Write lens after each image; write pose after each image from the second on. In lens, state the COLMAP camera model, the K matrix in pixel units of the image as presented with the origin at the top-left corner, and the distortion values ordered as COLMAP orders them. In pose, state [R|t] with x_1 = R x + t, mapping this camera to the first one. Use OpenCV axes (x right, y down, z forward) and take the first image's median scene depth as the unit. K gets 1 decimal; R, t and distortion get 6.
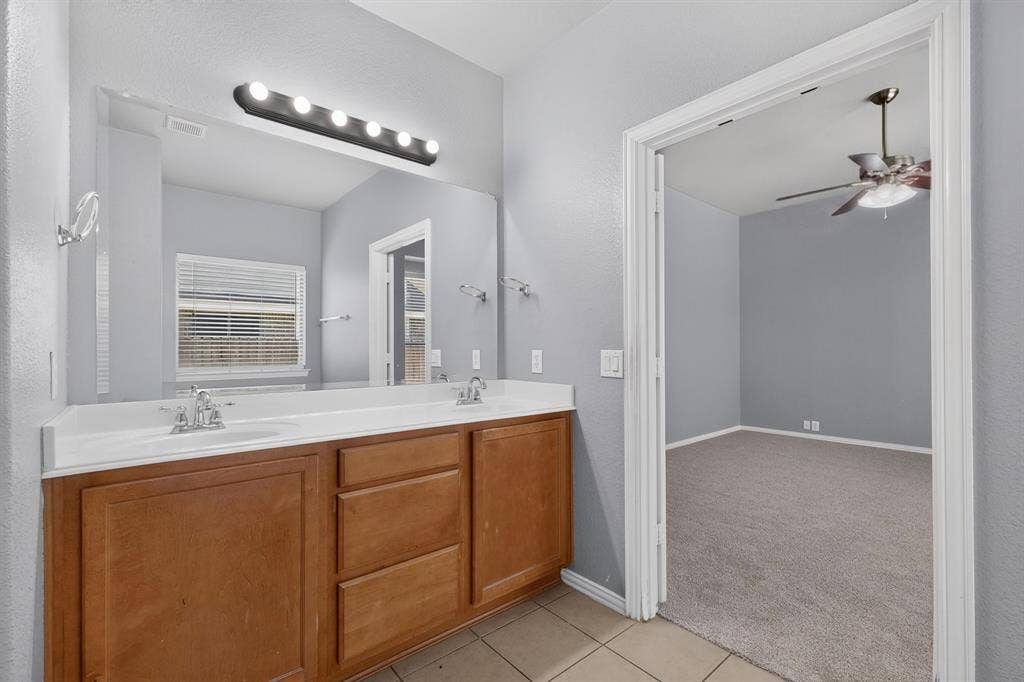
lens RADIAL K [[445.7, 0, 511.6], [0, 445.7, 347.3], [0, 0, 1]] dist [0.010121, -0.001383]
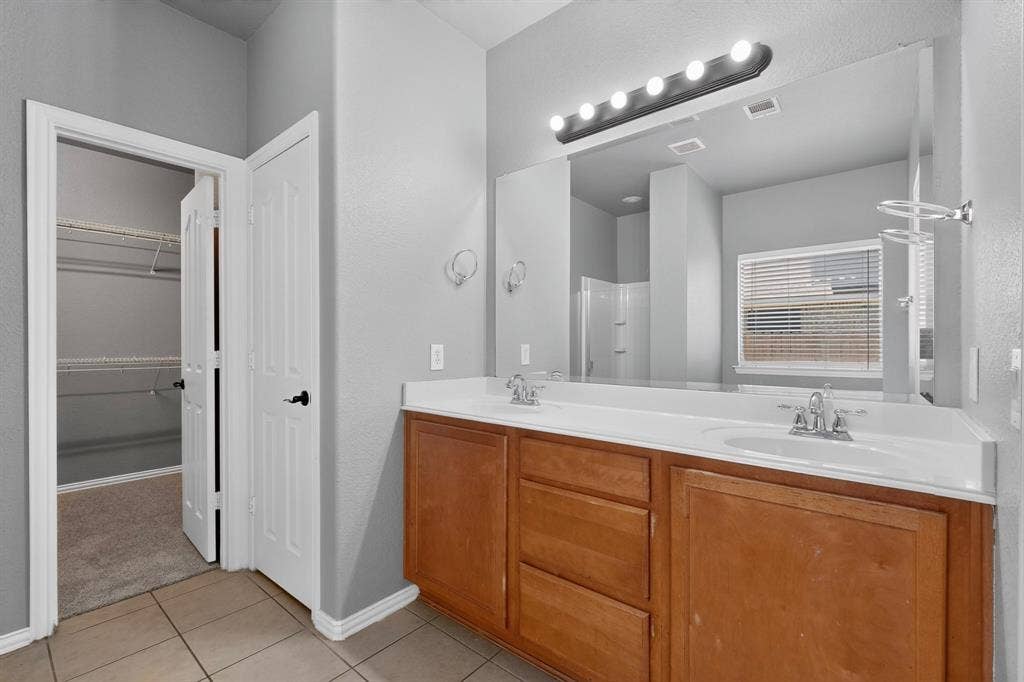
lens RADIAL K [[445.7, 0, 512.0], [0, 445.7, 341.1], [0, 0, 1]] dist [0.010121, -0.001383]
pose [[0.163627, -0.005436, -0.986507, 0.539541], [0.003597, 0.999981, -0.004914, 0.003463], [0.986516, -0.002744, 0.163643, 0.649335]]
